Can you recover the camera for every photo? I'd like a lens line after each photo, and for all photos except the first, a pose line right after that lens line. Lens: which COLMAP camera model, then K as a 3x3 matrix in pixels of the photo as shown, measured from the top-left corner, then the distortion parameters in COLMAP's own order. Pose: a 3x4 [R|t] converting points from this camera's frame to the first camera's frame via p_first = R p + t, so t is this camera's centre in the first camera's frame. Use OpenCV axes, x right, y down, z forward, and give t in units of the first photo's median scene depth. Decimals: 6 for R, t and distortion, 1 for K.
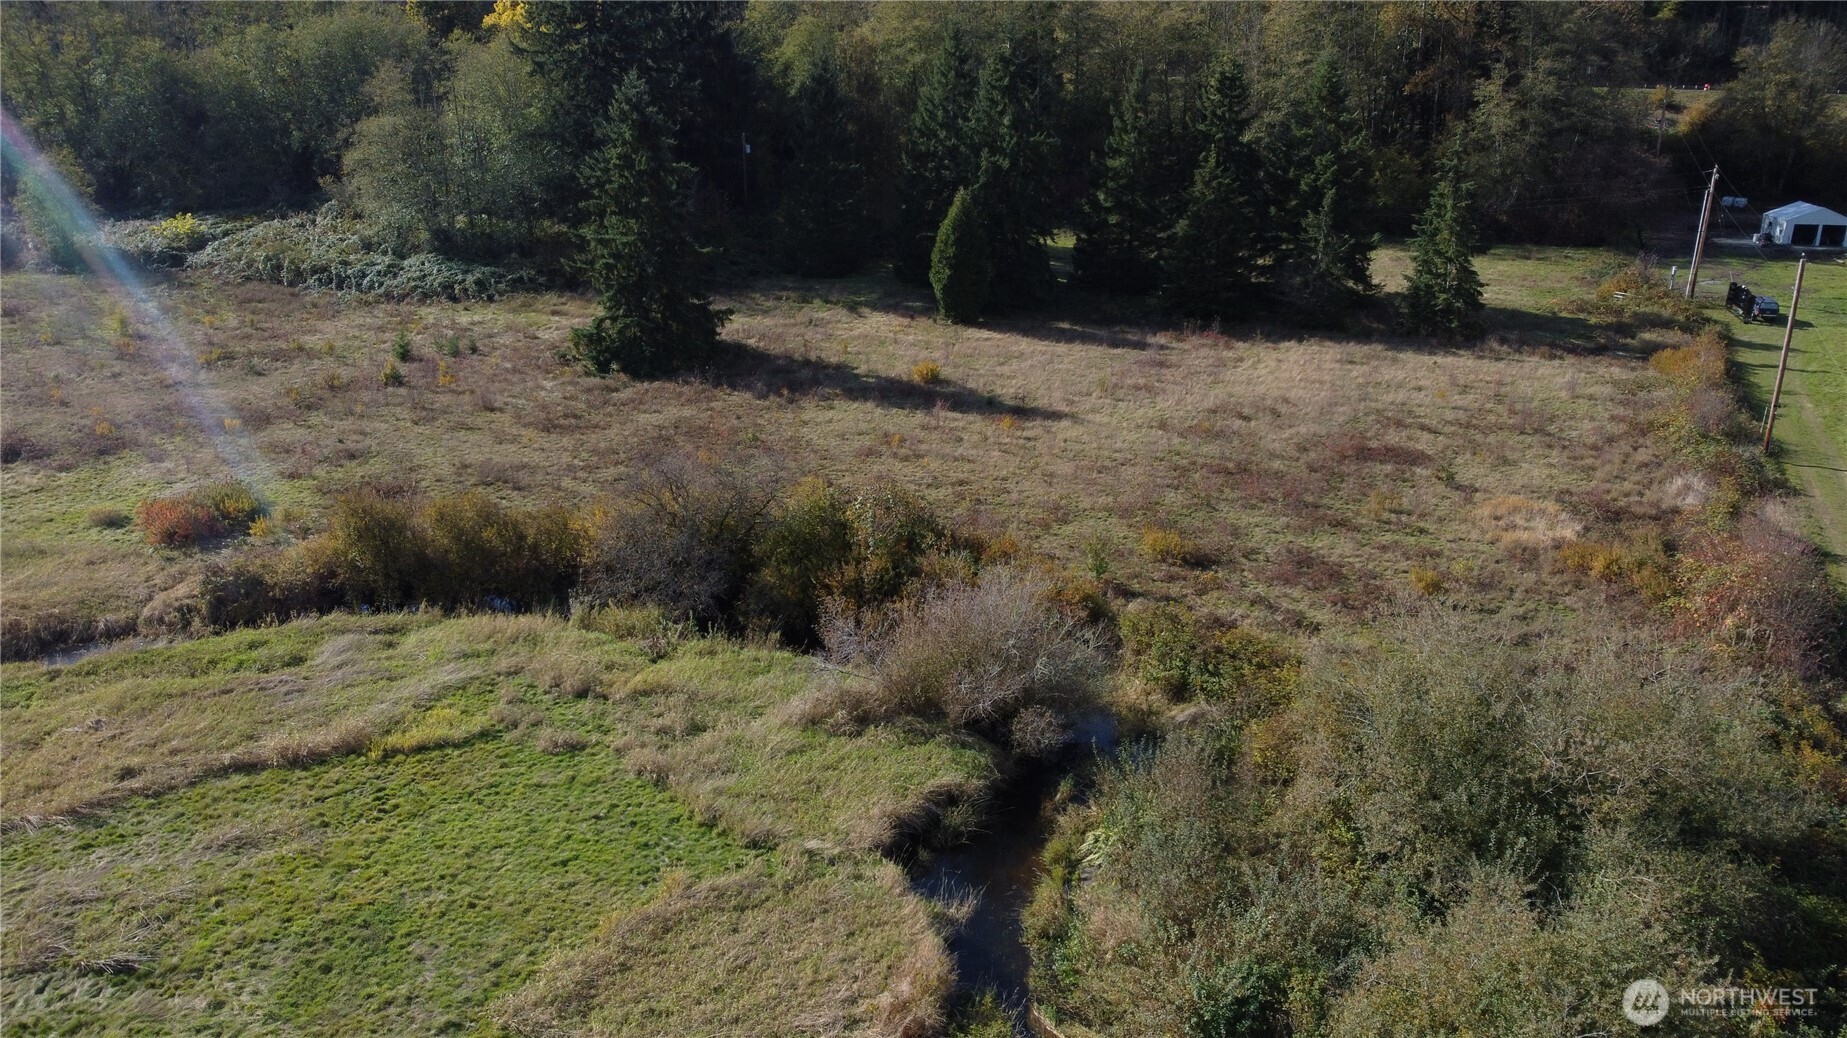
lens RADIAL K [[1404.0, 0, 919.3], [0, 1404.0, 523.1], [0, 0, 1]] dist [-0.012331, 0.016855]
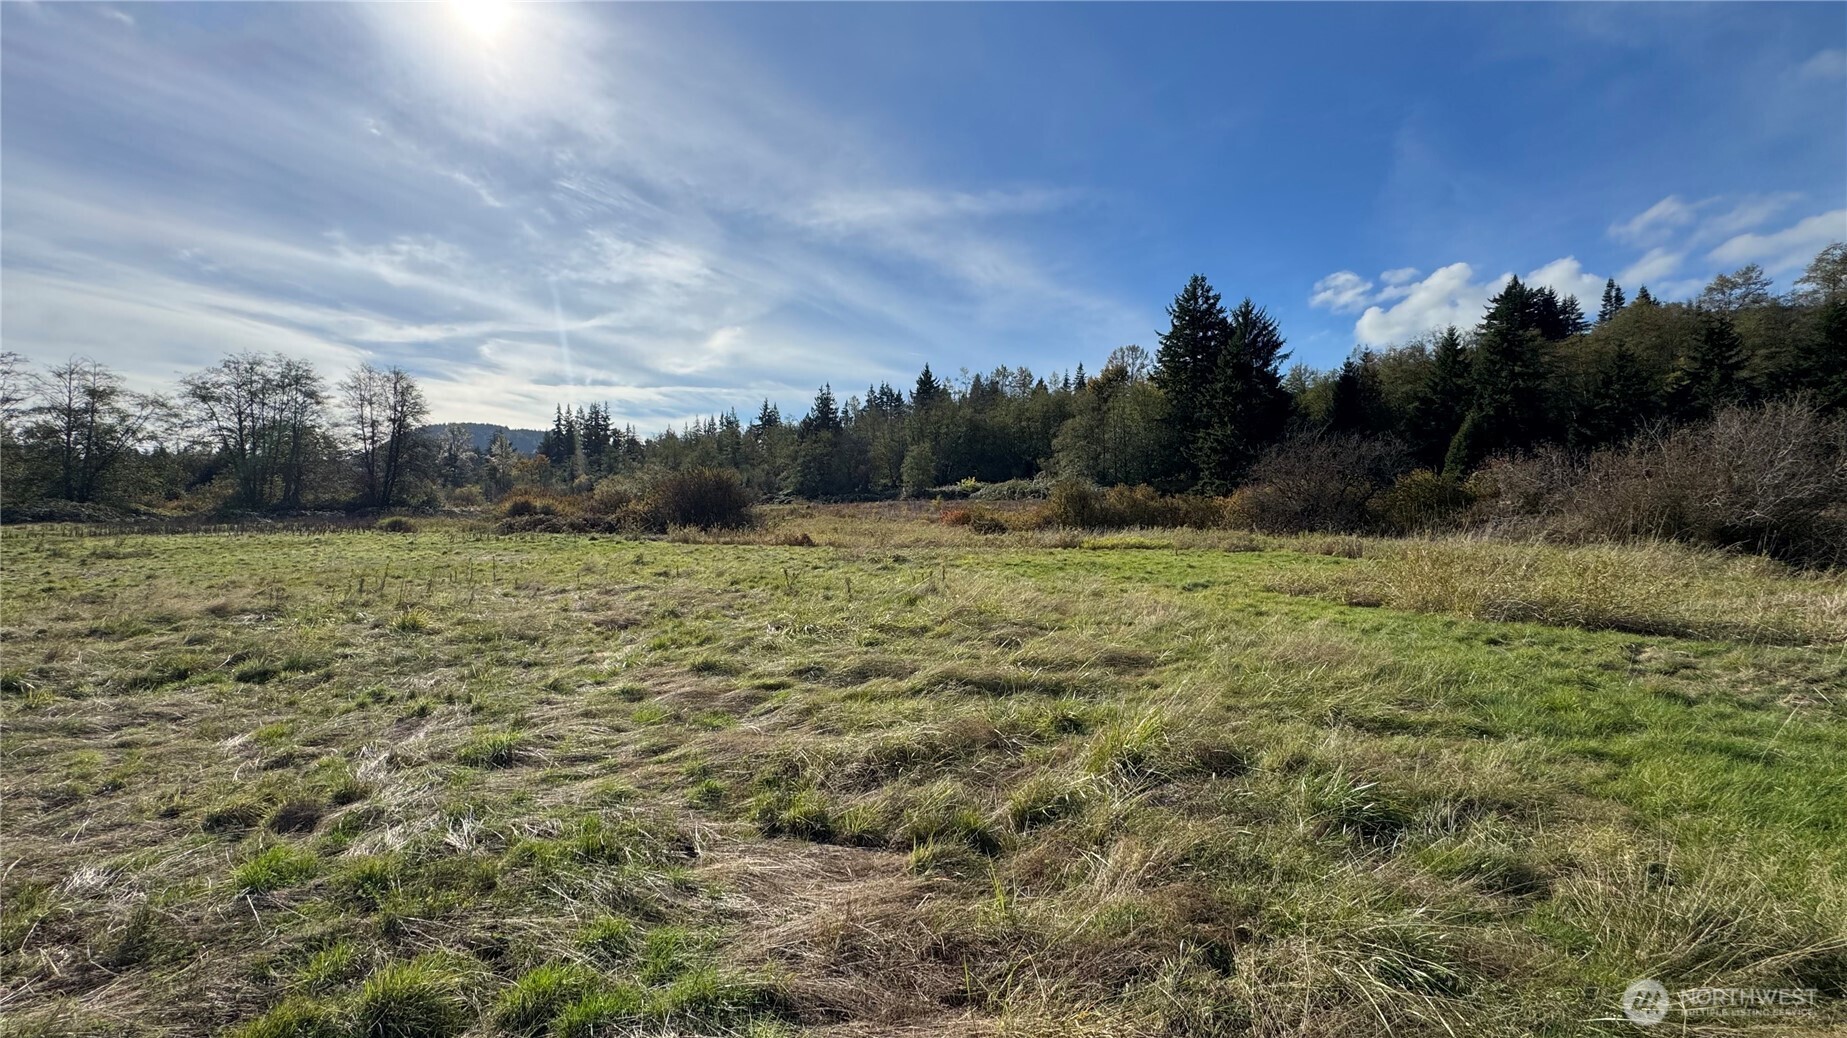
lens RADIAL K [[740.1, 0, 917.1], [0, 740.1, 515.3], [0, 0, 1]] dist [-0.006807, 0.001438]
pose [[0.860416, 0.007591, -0.509536, -0.099032], [-0.156435, 0.955545, -0.249924, 0.188913], [0.484987, 0.294748, 0.823354, 0.201040]]
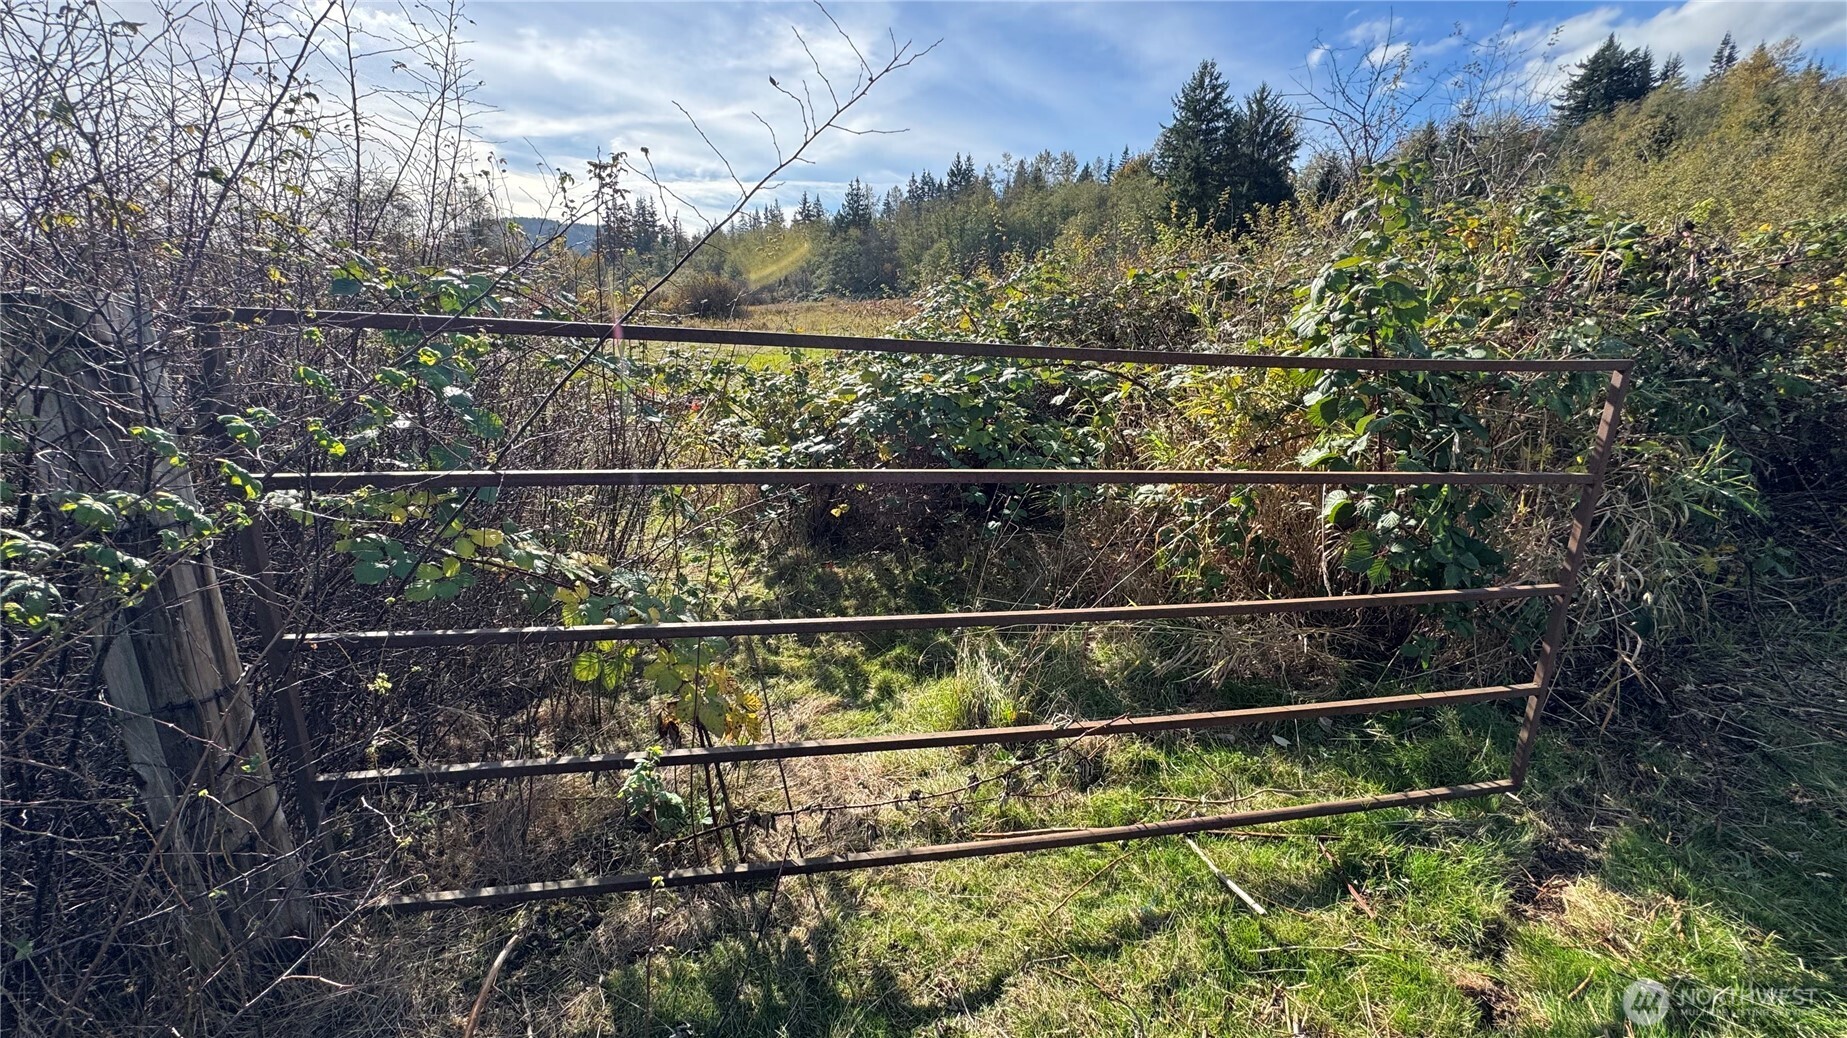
lens RADIAL K [[740.1, 0, 919.5], [0, 740.1, 508.0], [0, 0, 1]] dist [-0.006807, 0.001438]
pose [[0.818128, 0.150561, -0.554976, 0.119734], [-0.170321, 0.985255, 0.016211, 0.226397], [0.549234, 0.081261, 0.831708, 0.075003]]
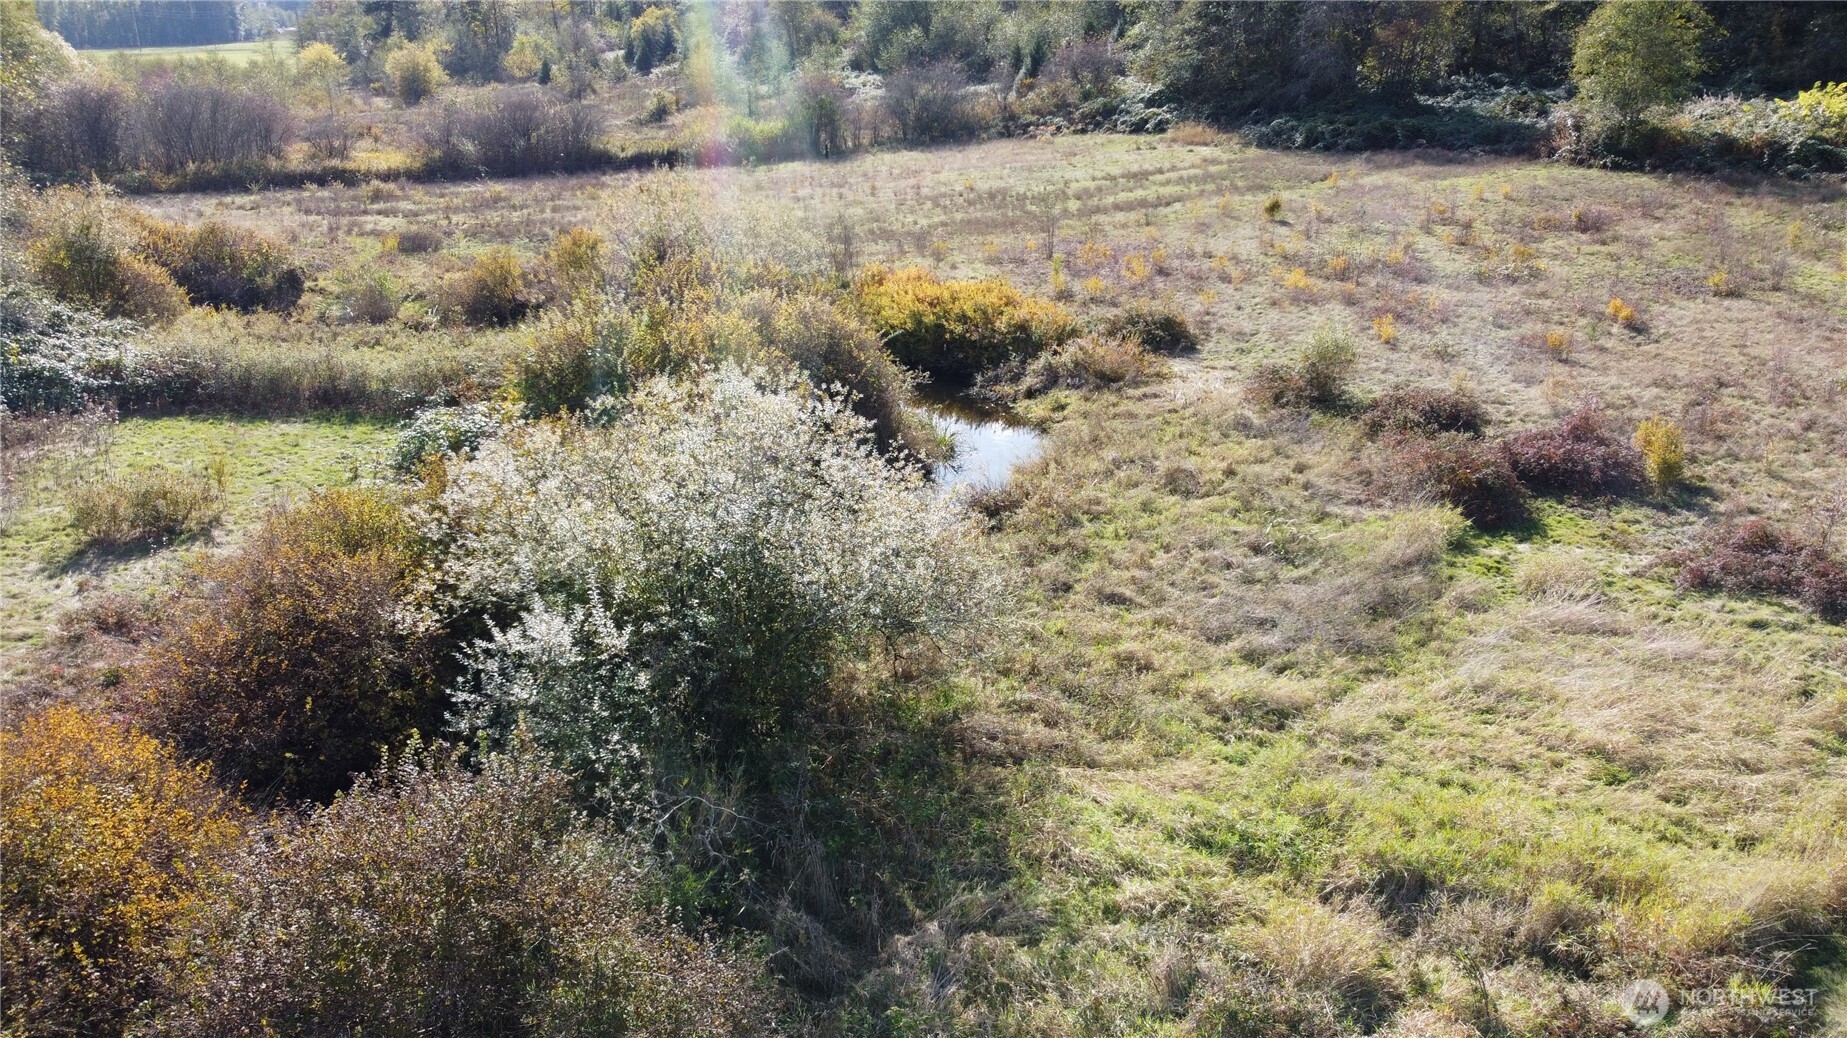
lens RADIAL K [[1404.0, 0, 926.4], [0, 1404.0, 501.6], [0, 0, 1]] dist [-0.012331, 0.016855]
pose [[0.698255, 0.232229, -0.677133, -0.640182], [-0.215781, 0.970200, 0.110228, -0.068229], [0.682553, 0.069145, 0.727558, 0.614880]]
